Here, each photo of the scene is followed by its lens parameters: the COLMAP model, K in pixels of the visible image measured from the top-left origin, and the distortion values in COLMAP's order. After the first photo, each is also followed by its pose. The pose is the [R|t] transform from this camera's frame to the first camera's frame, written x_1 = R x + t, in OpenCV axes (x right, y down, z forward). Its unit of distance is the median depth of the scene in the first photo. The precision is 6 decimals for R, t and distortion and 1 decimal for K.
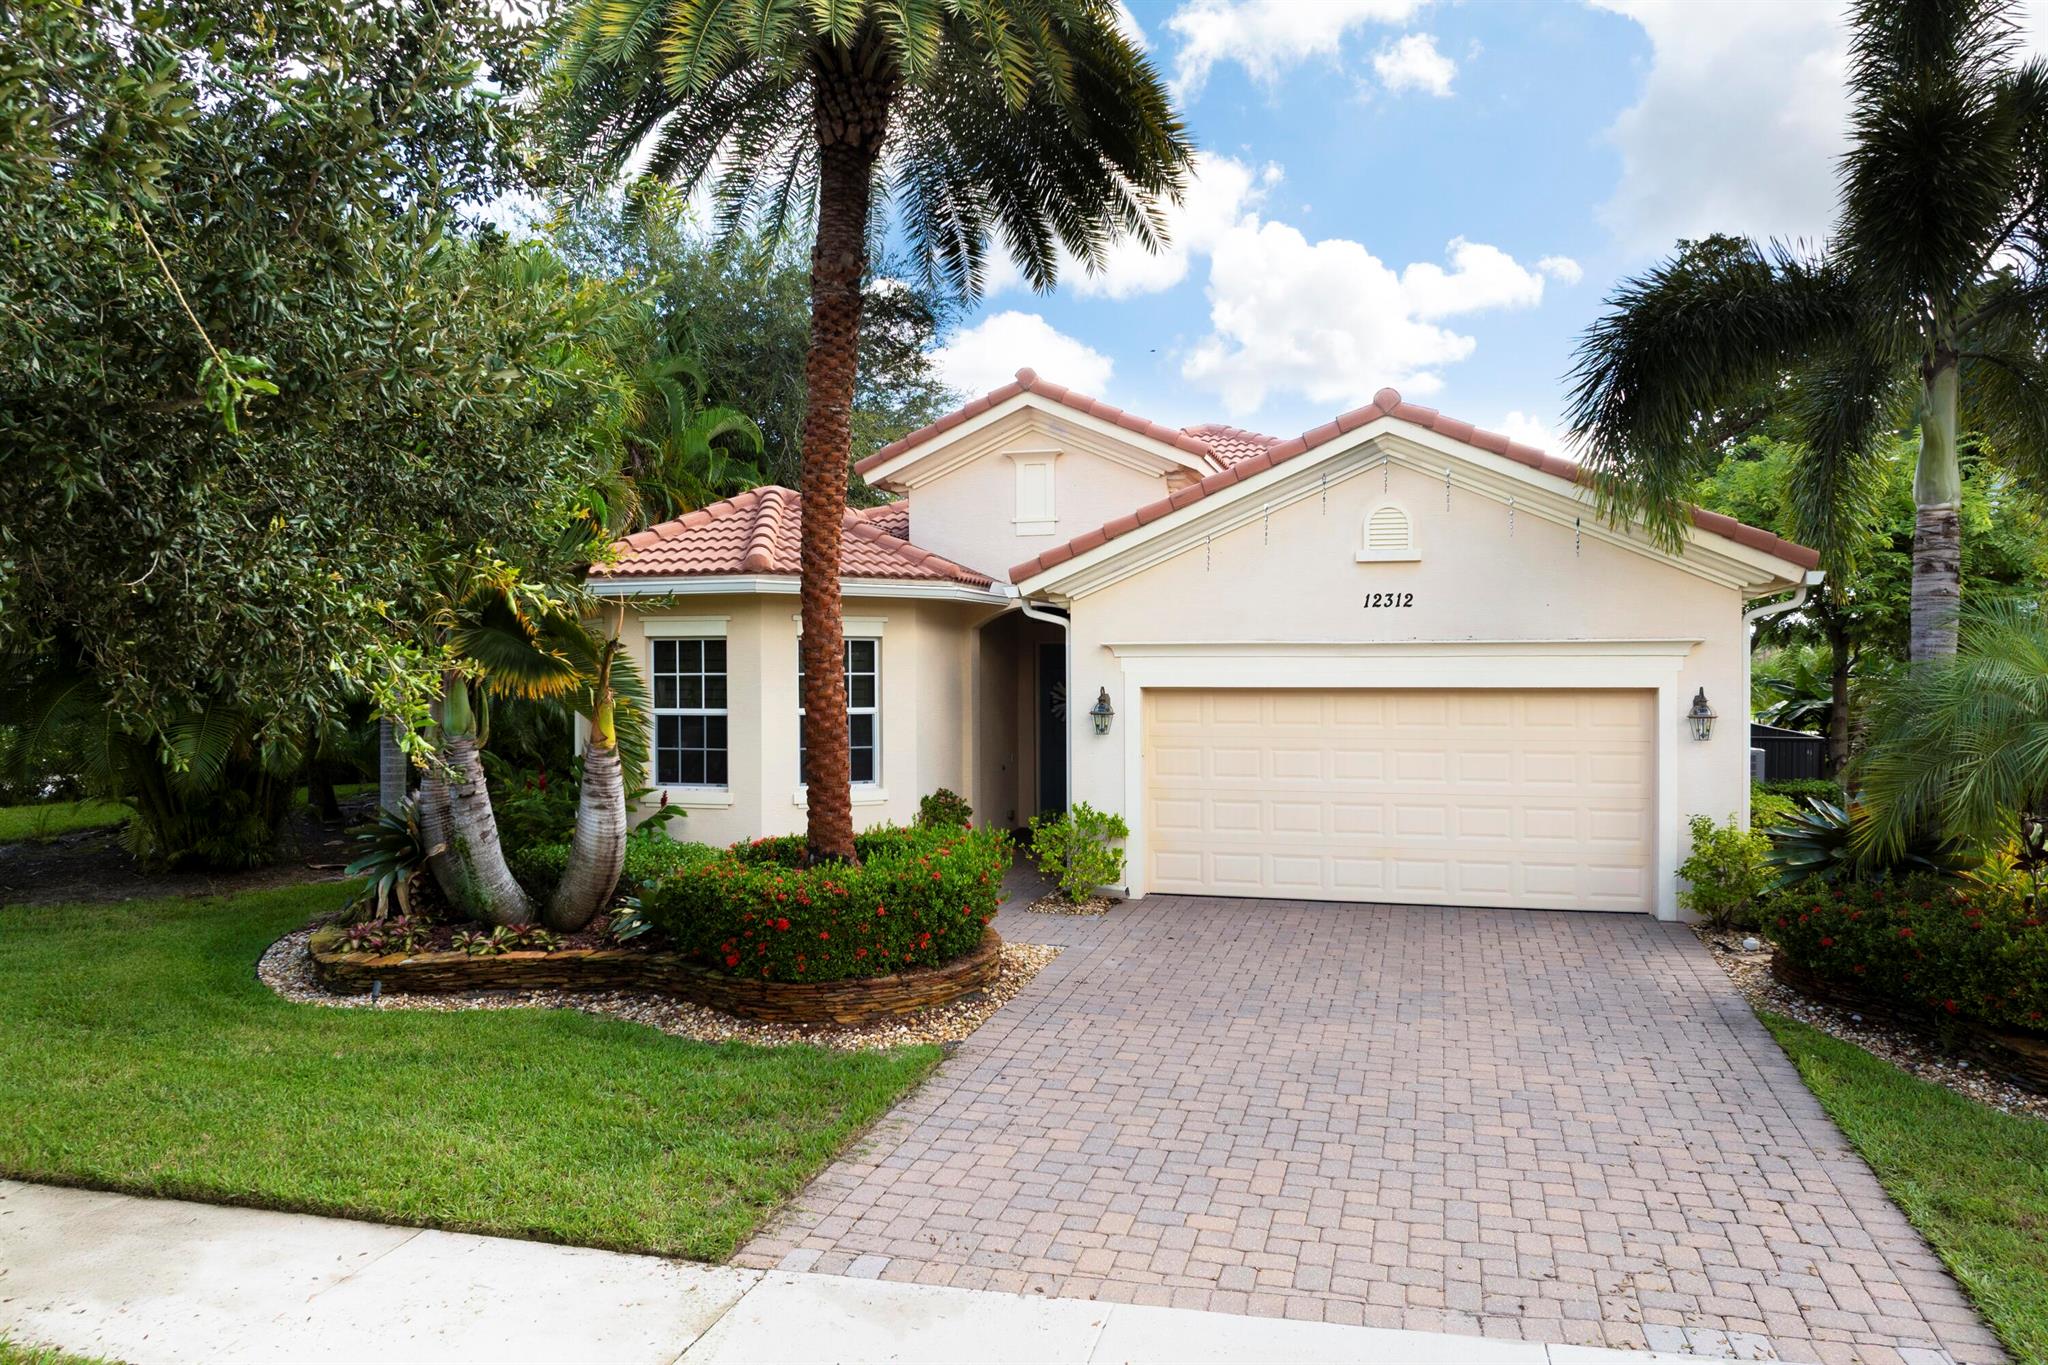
lens RADIAL K [[1331.9, 0, 1025.2], [0, 1331.9, 602.6], [0, 0, 1]] dist [-0.025709, -0.002673]
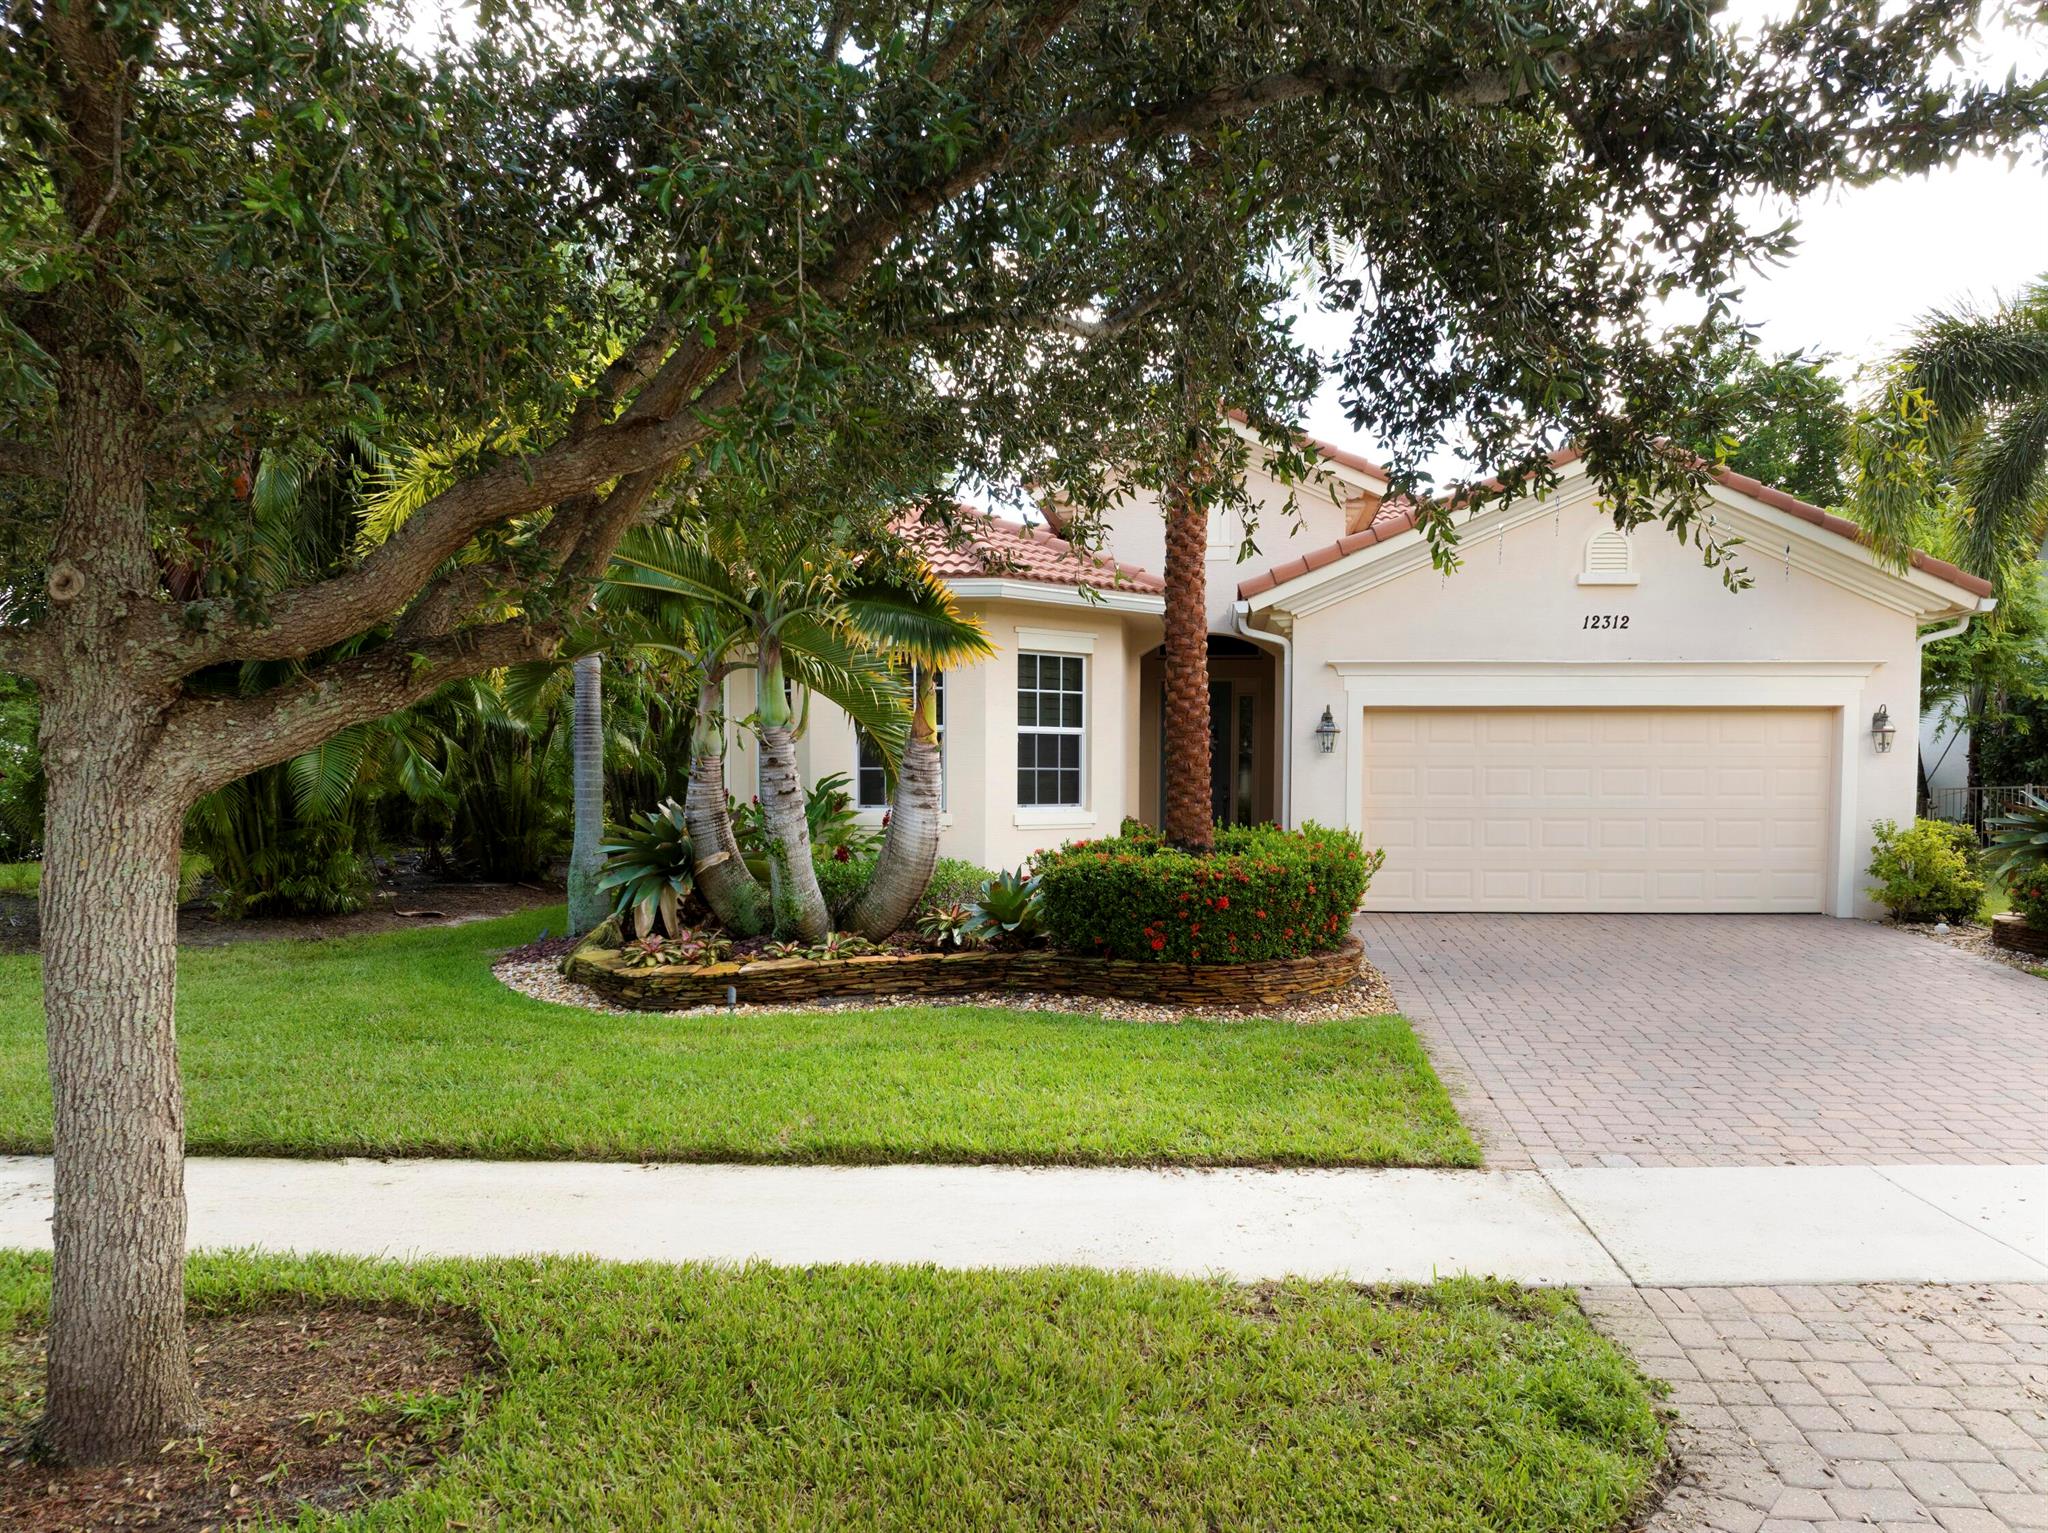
lens RADIAL K [[1391.0, 0, 1024.0], [0, 1391.0, 766.5], [0, 0, 1]] dist [-0.041744, 0.001844]
pose [[0.978908, 0.005831, 0.204218, -0.478782], [-0.013001, 0.999344, 0.033788, 0.097768], [-0.203887, -0.035730, 0.978342, 0.030593]]
